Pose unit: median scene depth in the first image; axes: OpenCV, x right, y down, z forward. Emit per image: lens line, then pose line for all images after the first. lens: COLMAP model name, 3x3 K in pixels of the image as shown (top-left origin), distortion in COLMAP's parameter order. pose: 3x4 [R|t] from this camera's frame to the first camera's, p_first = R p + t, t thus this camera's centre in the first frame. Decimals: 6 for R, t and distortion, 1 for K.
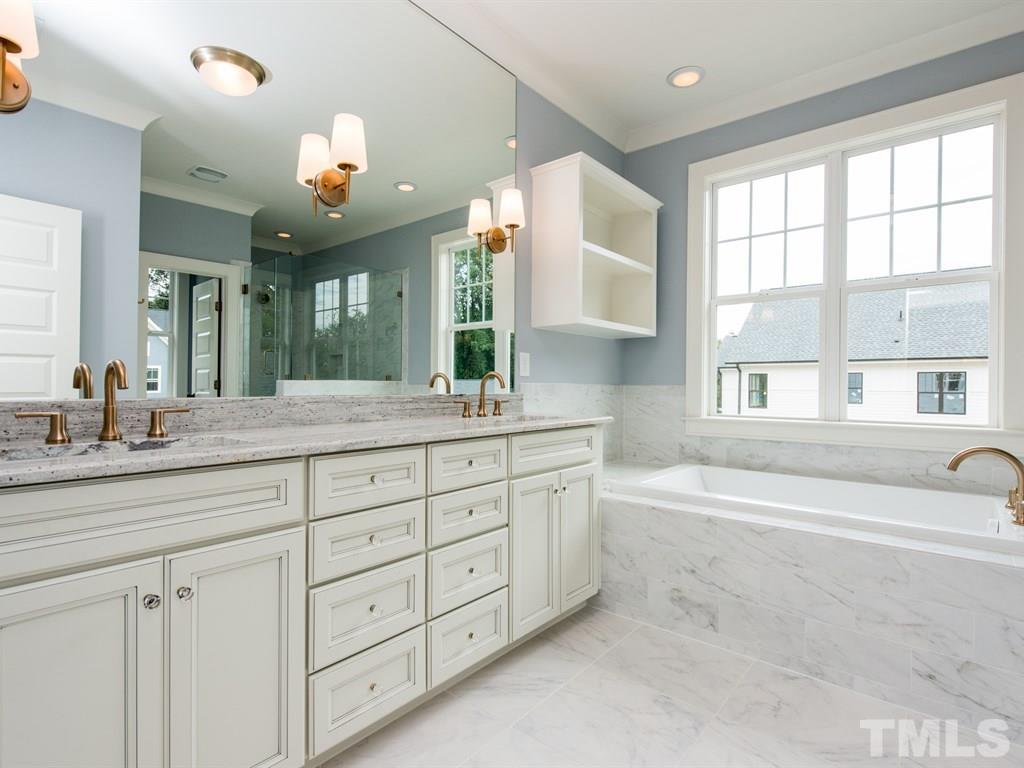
lens RADIAL K [[485.4, 0, 512.0], [0, 485.4, 384.0], [0, 0, 1]] dist [0.001235, 0.000463]
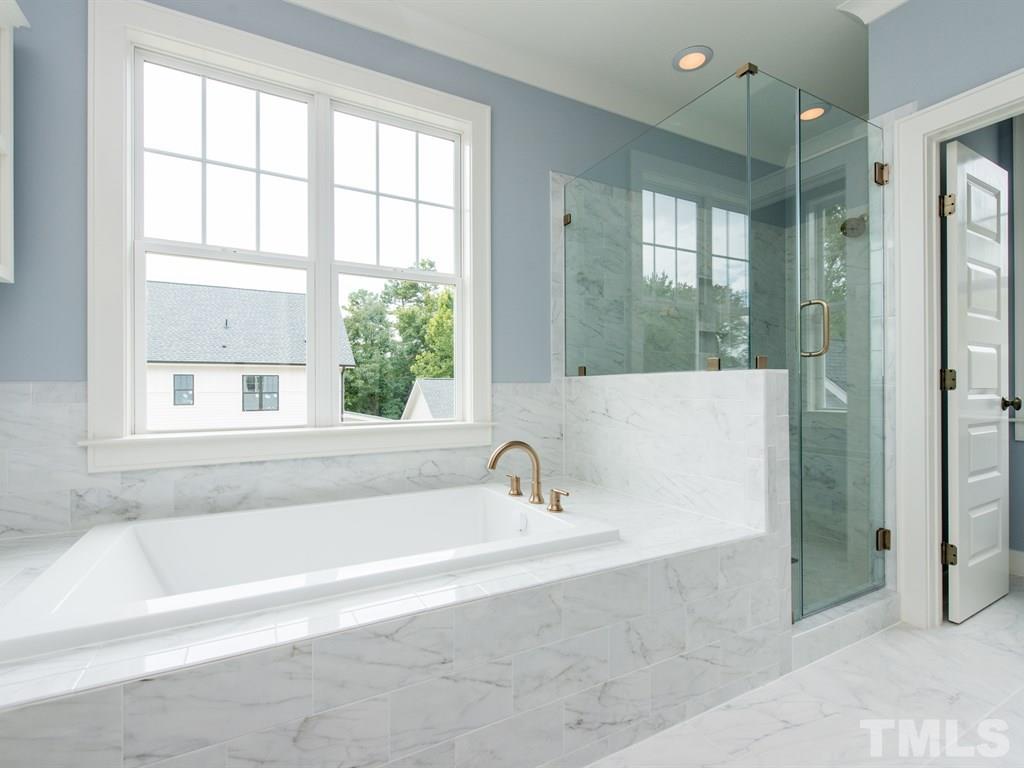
lens RADIAL K [[485.4, 0, 512.0], [0, 485.4, 384.0], [0, 0, 1]] dist [0.001235, 0.000463]
pose [[0.351466, 0.000813, 0.936200, 0.015004], [0.002723, 0.999995, -0.001890, 0.007716], [-0.936197, 0.003214, 0.351462, 0.413506]]
